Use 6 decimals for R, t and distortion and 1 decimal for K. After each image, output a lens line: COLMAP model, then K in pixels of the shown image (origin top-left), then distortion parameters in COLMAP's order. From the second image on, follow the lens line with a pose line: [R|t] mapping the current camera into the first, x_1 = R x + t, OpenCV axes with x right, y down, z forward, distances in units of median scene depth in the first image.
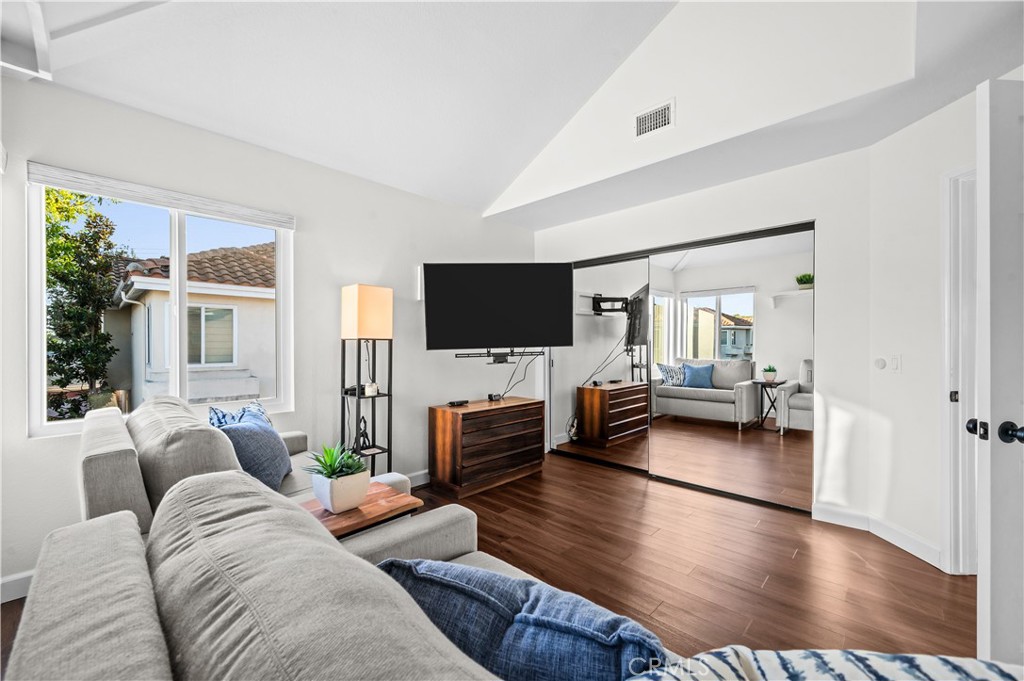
lens RADIAL K [[415.0, 0, 511.6], [0, 415.0, 340.5], [0, 0, 1]] dist [0.001695, -0.000362]
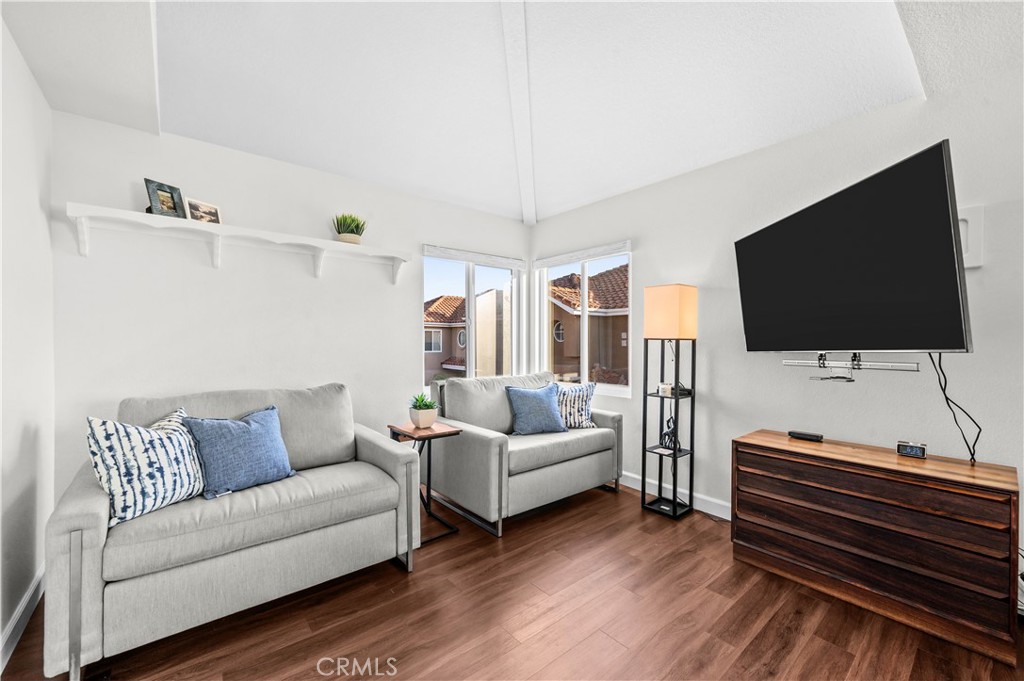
lens RADIAL K [[415.0, 0, 511.5], [0, 415.0, 343.3], [0, 0, 1]] dist [0.001695, -0.000362]
pose [[-0.105327, -0.002313, -0.994435, 0.602924], [-0.005686, 0.999982, -0.001724, 0.009486], [0.994421, 0.005473, -0.105338, 0.649581]]
